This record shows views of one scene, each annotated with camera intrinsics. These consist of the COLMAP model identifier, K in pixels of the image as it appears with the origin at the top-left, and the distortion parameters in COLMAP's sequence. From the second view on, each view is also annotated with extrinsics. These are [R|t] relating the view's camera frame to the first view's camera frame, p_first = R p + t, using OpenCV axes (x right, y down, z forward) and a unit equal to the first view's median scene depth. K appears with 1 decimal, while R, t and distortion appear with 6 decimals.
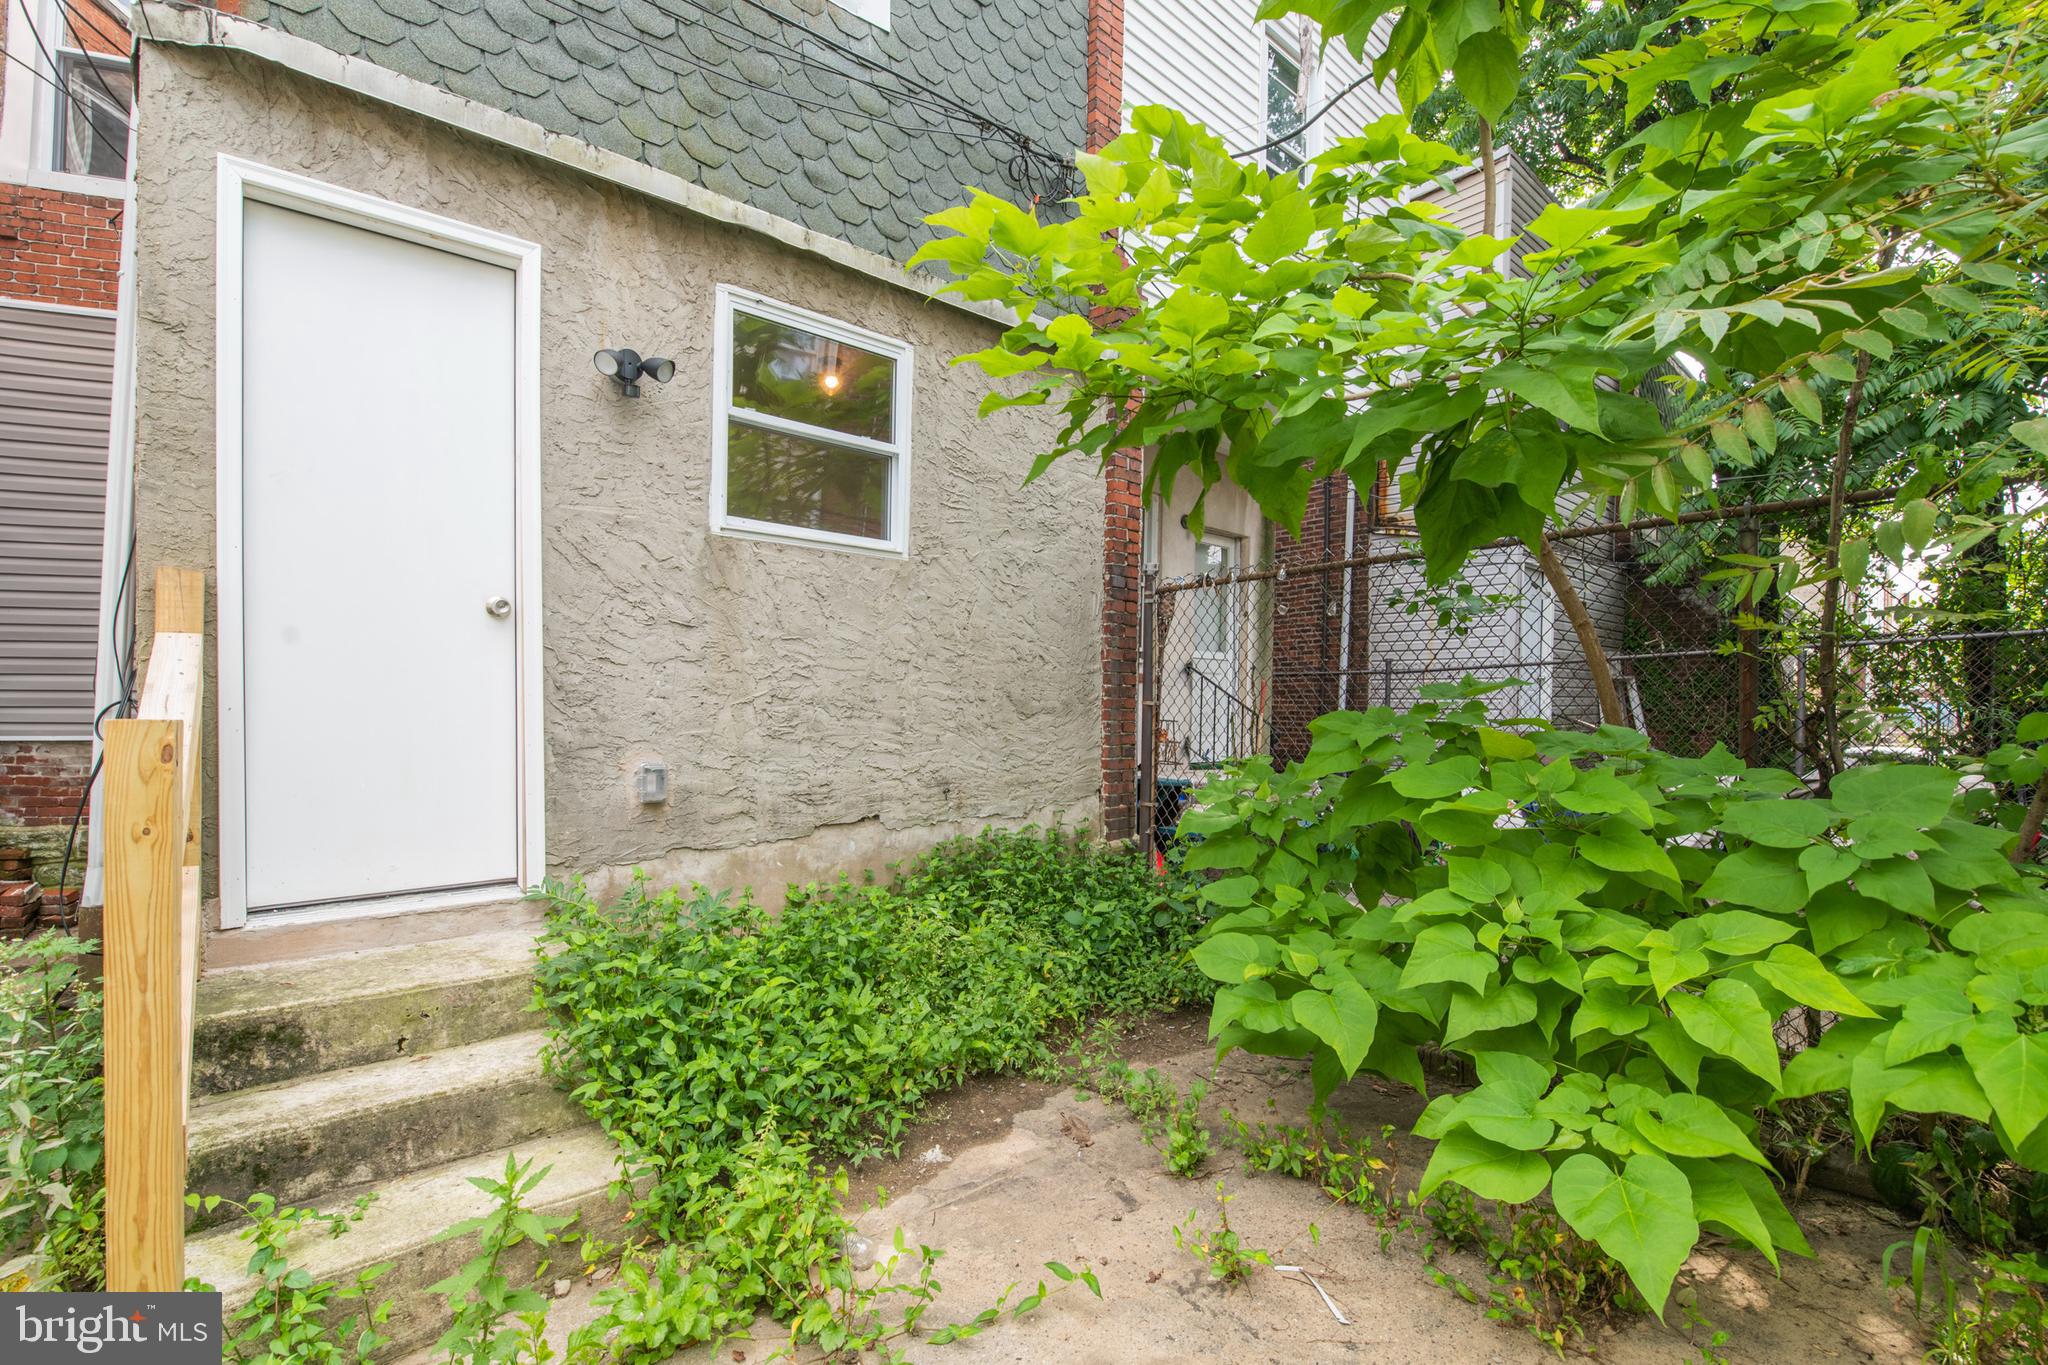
lens RADIAL K [[890.7, 0, 1024.4], [0, 890.7, 694.8], [0, 0, 1]] dist [0.002410, -0.005483]
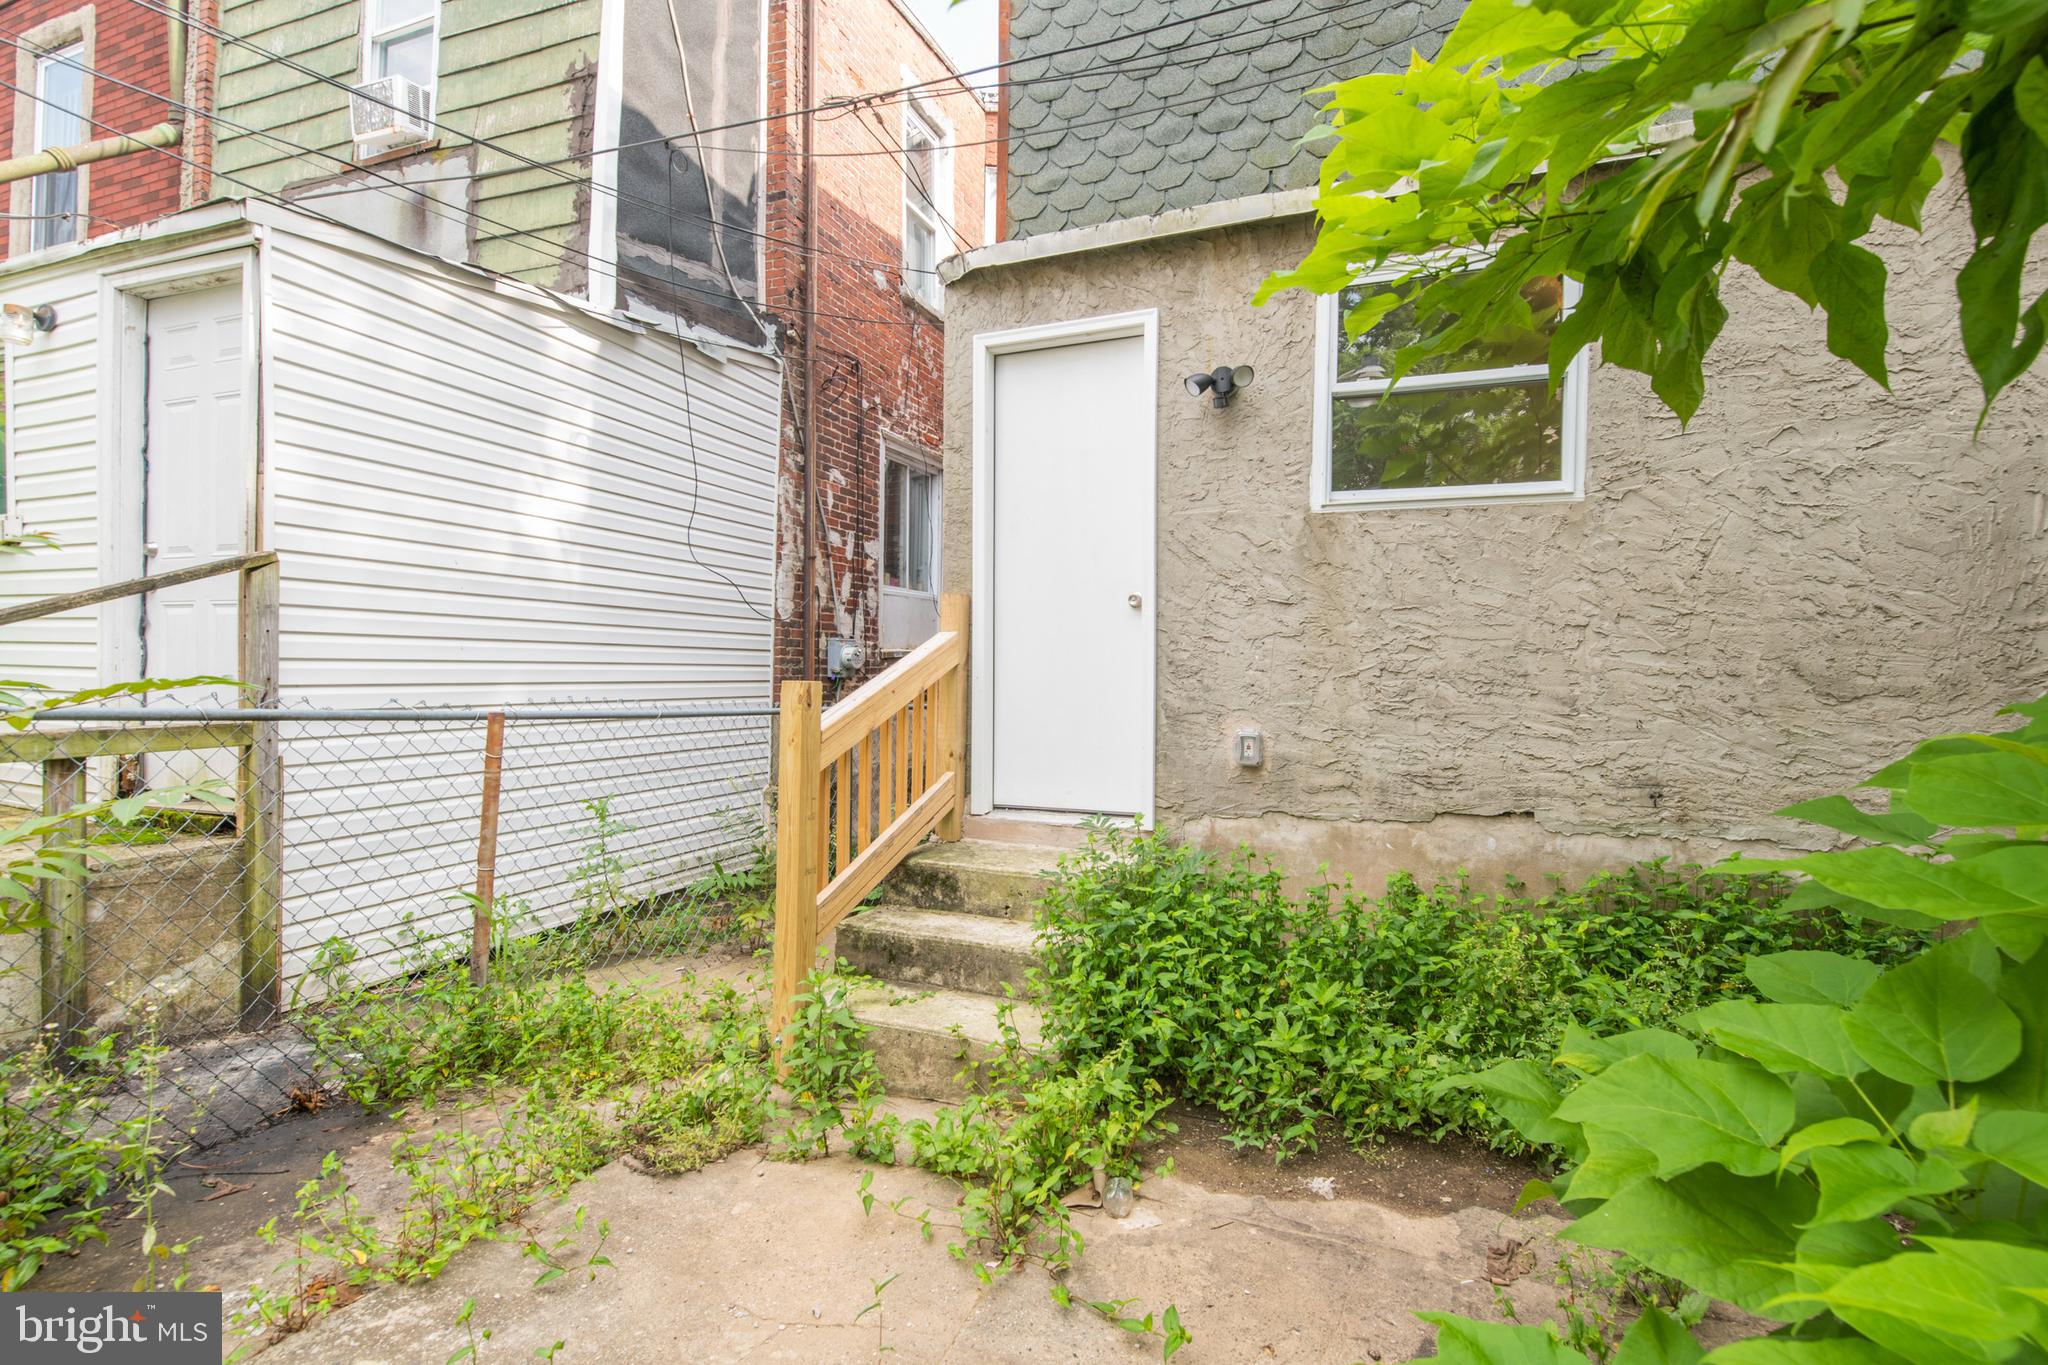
lens RADIAL K [[890.7, 0, 1080.4], [0, 890.7, 652.7], [0, 0, 1]] dist [0.002410, -0.005483]
pose [[0.489318, -0.018655, -0.871906, 0.415436], [0.000802, 0.999780, -0.020941, 0.003395], [0.872105, 0.009547, 0.489226, 0.258220]]
